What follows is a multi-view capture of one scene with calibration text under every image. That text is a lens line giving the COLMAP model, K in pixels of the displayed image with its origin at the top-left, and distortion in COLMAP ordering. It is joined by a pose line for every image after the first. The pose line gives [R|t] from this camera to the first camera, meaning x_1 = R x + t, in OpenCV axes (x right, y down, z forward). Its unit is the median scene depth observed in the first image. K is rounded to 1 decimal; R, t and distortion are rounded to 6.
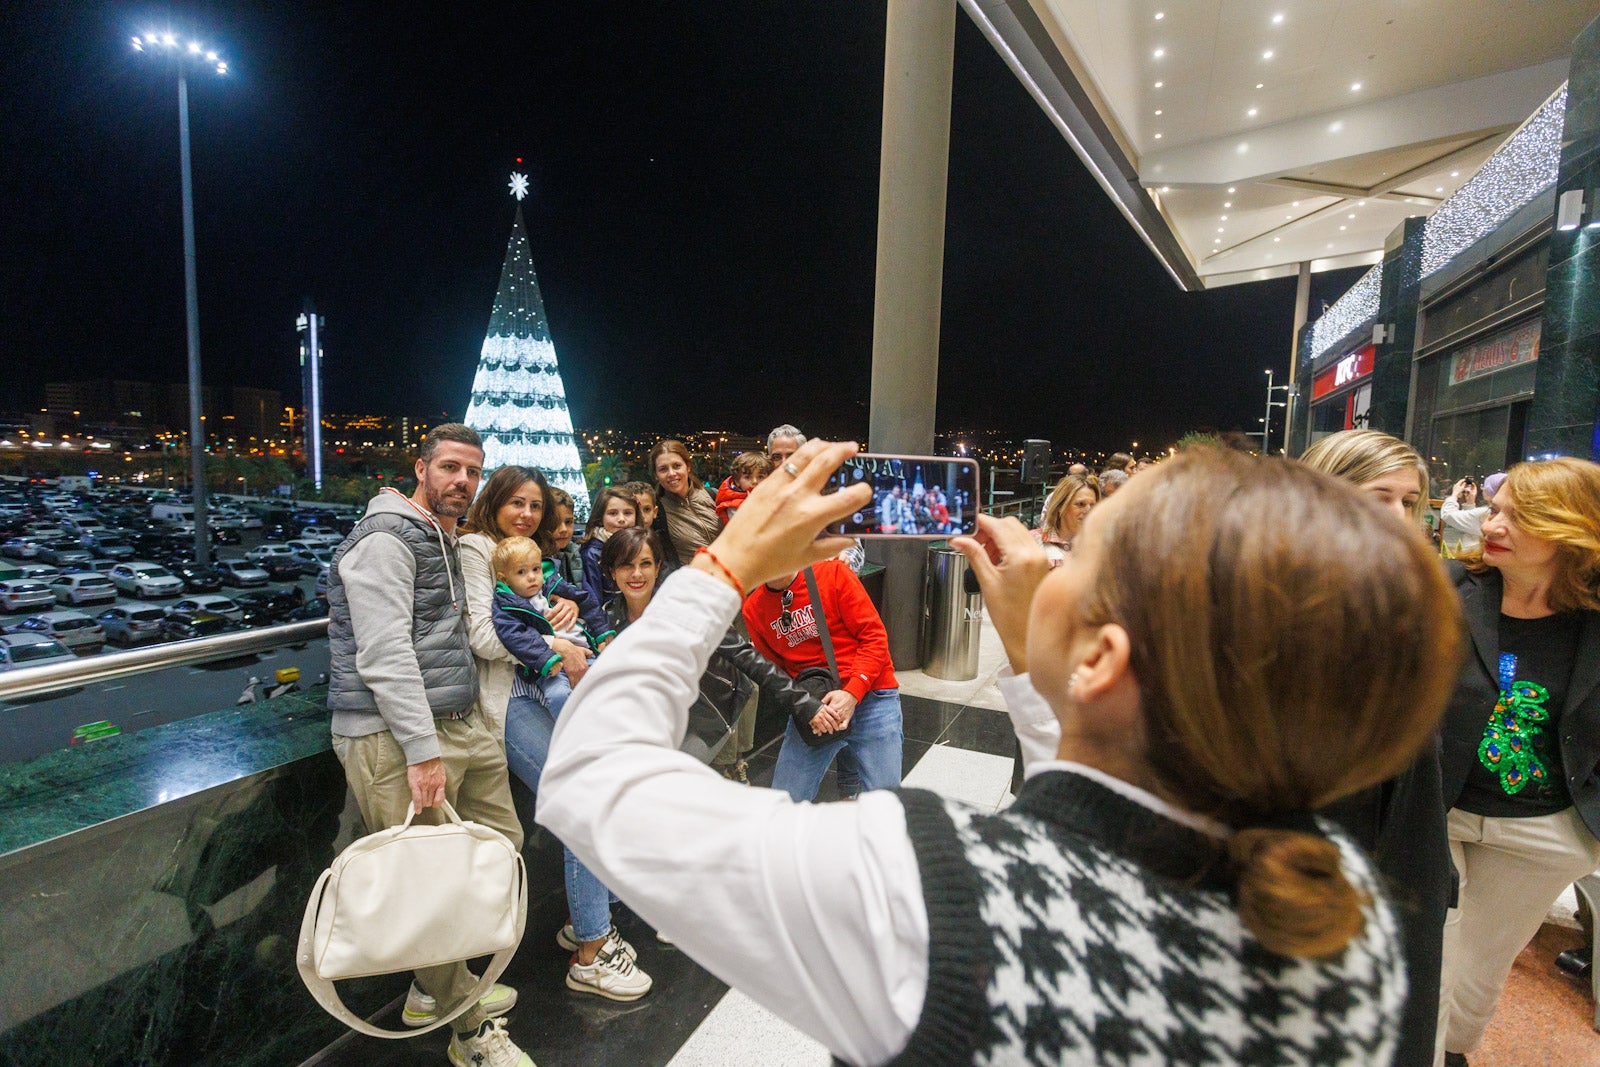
lens RADIAL K [[750.8, 0, 770.1], [0, 750.8, 514.0], [0, 0, 1]] dist [-0.001591, -0.000184]
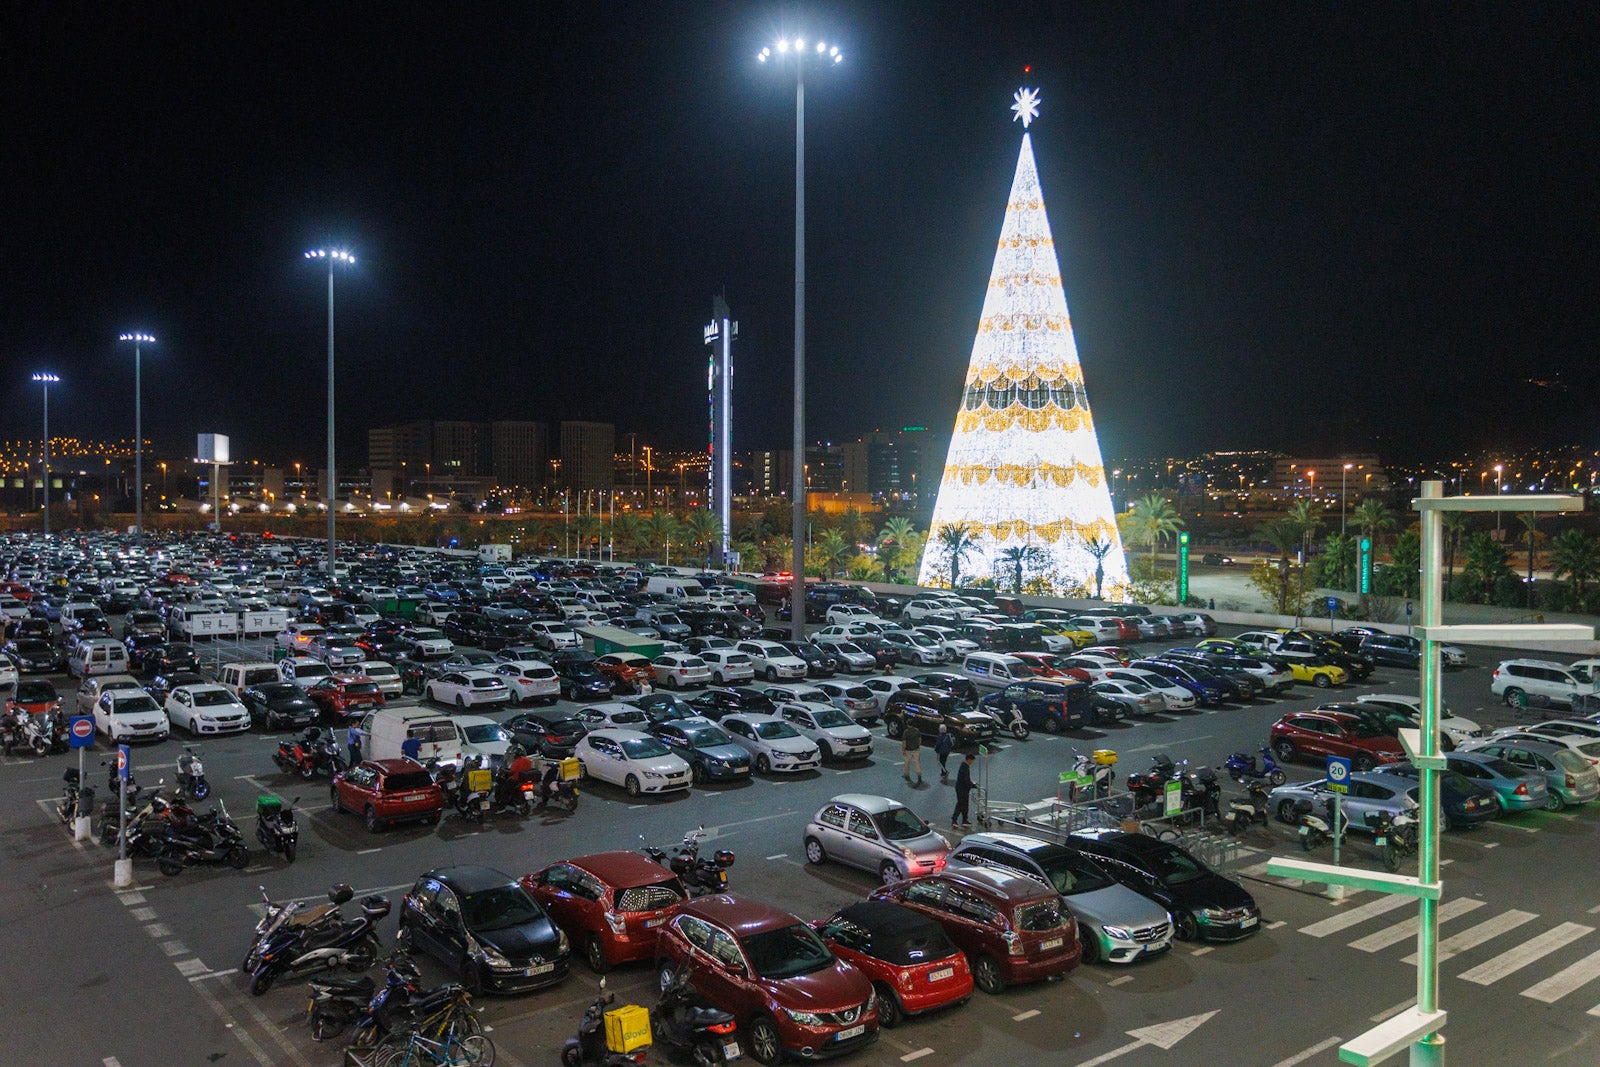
lens RADIAL K [[1252.3, 0, 798.9], [0, 1252.3, 479.1], [0, 0, 1]] dist [0.142278, -0.000254]
pose [[0.910714, -0.034466, -0.411598, -0.063180], [-0.004802, 0.995561, -0.093992, 0.005242], [0.413011, 0.087577, 0.906506, -0.096887]]
